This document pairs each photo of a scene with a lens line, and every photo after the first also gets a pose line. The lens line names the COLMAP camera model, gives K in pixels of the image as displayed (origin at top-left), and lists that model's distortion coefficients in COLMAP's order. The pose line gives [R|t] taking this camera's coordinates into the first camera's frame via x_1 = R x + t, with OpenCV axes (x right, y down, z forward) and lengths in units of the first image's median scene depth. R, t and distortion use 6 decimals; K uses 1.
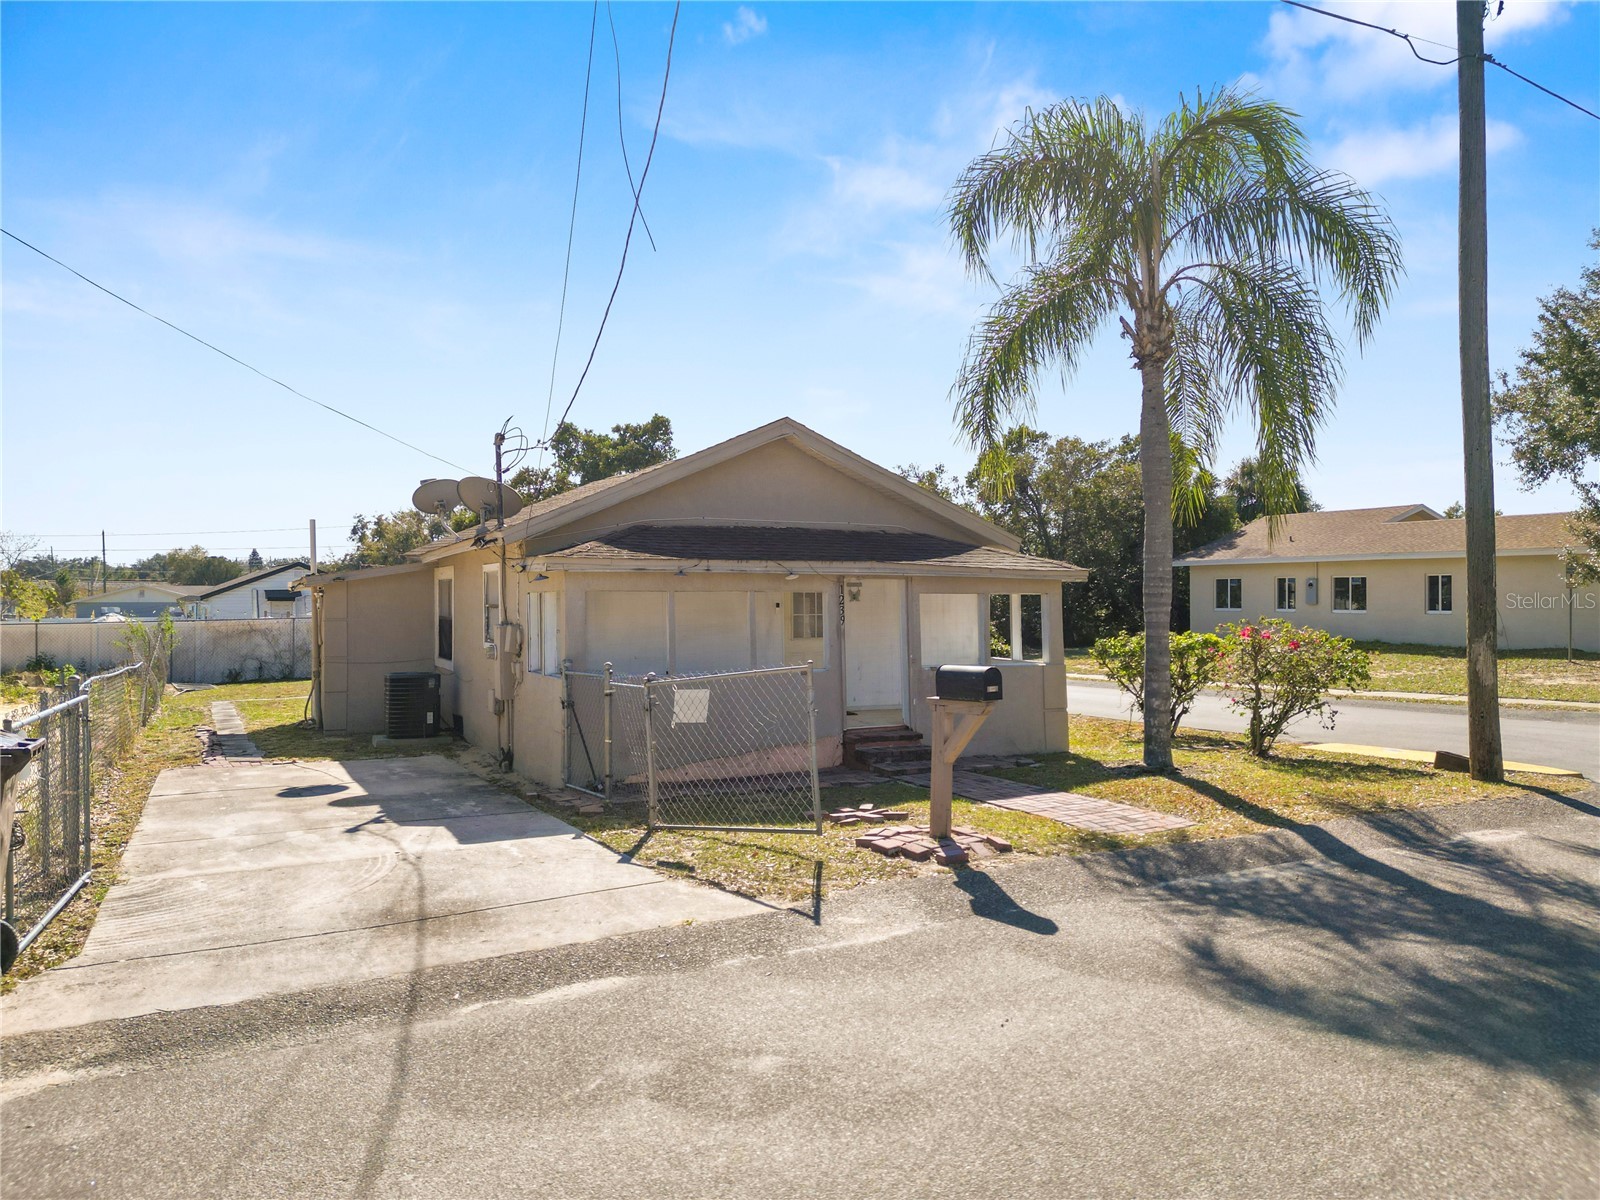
lens RADIAL K [[1130.6, 0, 797.5], [0, 1130.6, 601.2], [0, 0, 1]] dist [0.052255, -0.046707]
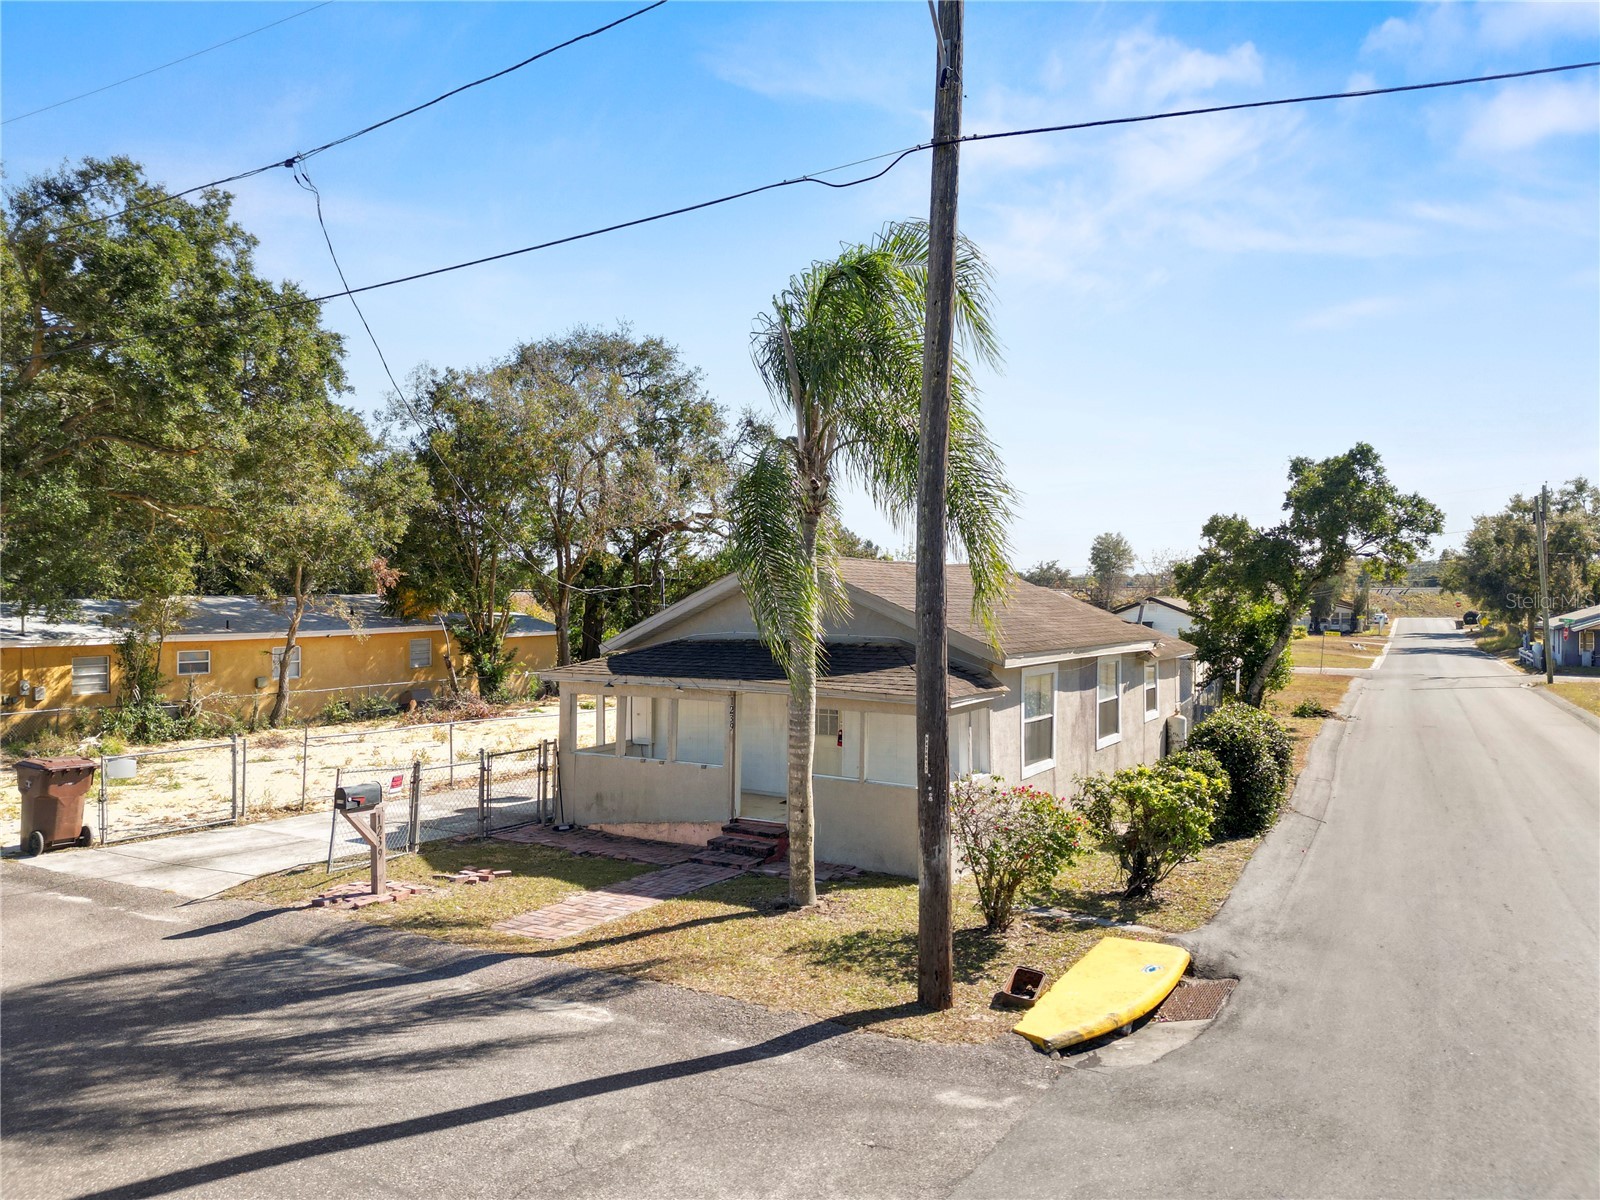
lens RADIAL K [[1130.6, 0, 798.0], [0, 1130.6, 597.0], [0, 0, 1]] dist [0.052255, -0.046707]
pose [[0.538004, 0.001498, -0.842941, 1.091583], [-0.004084, 0.999991, -0.000829, -0.120631], [0.842933, 0.003888, 0.538005, 0.412286]]
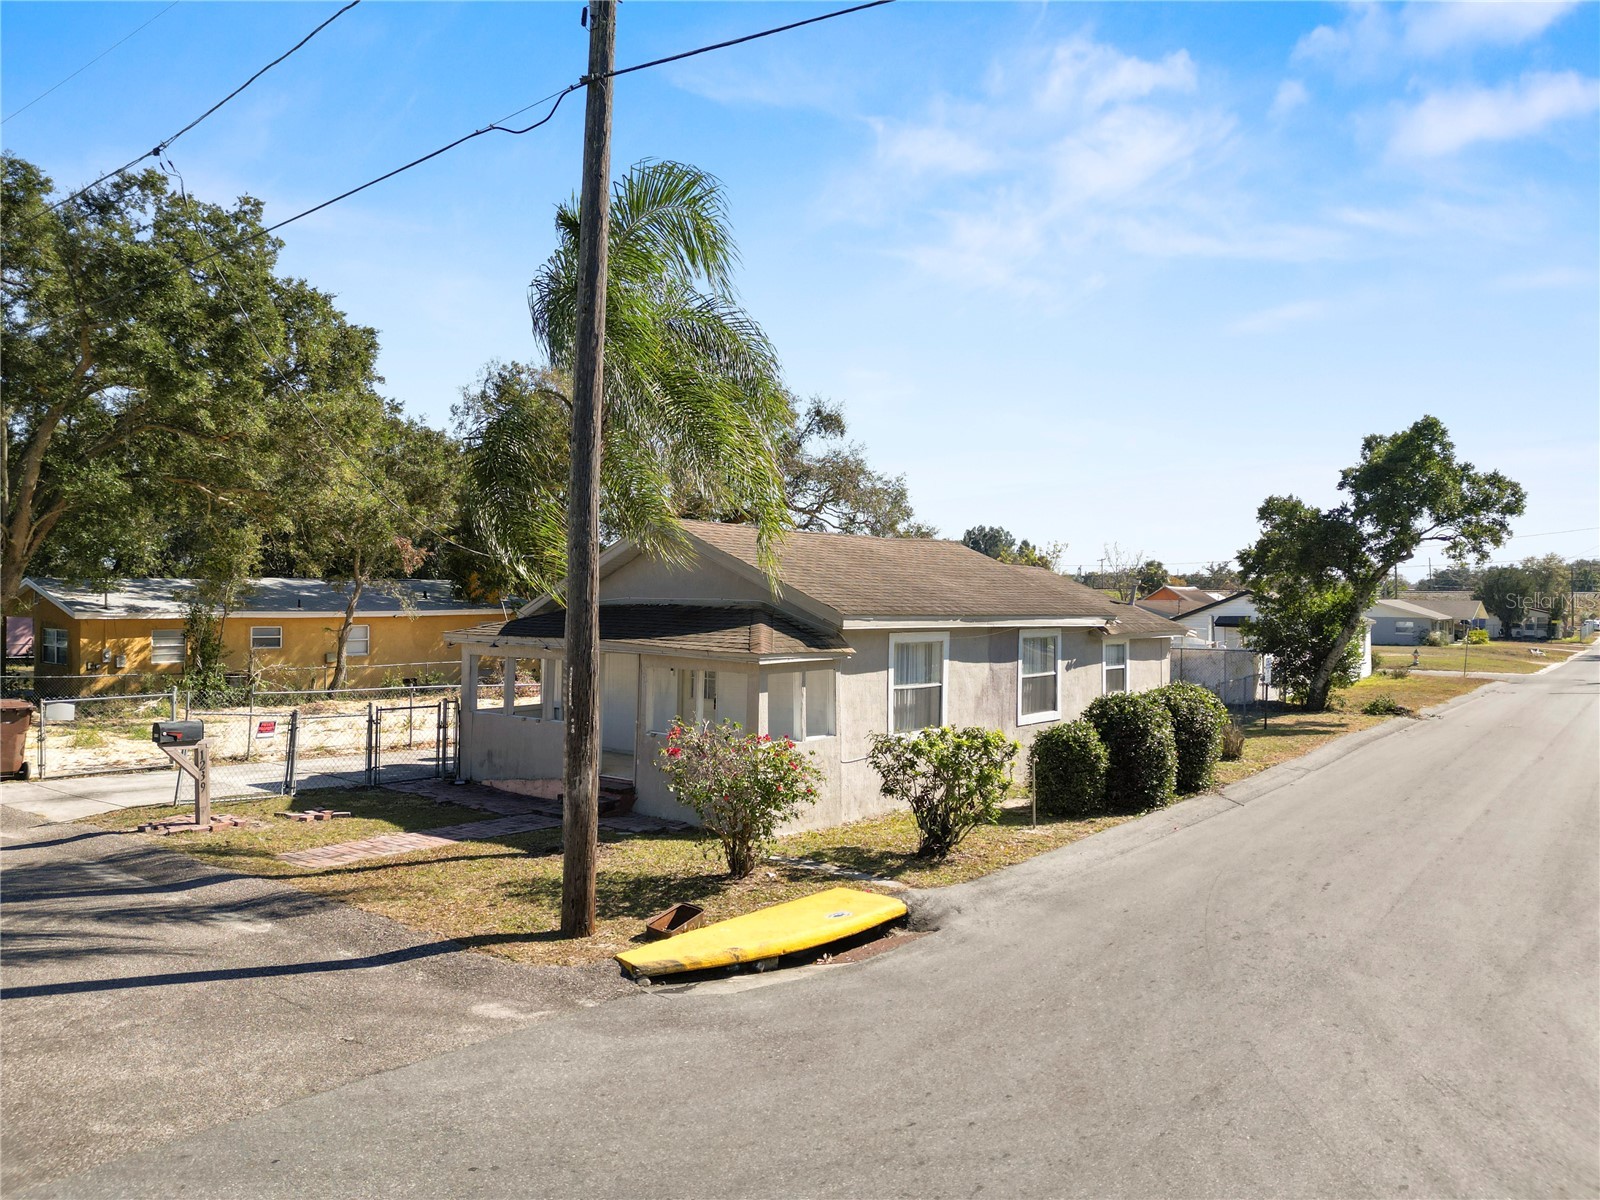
lens RADIAL K [[1130.6, 0, 792.3], [0, 1130.6, 596.3], [0, 0, 1]] dist [0.052255, -0.046707]
pose [[0.399654, 0.002194, -0.916663, 1.254971], [-0.011739, 0.999927, -0.002725, -0.079274], [0.916591, 0.011849, 0.399651, 0.707703]]
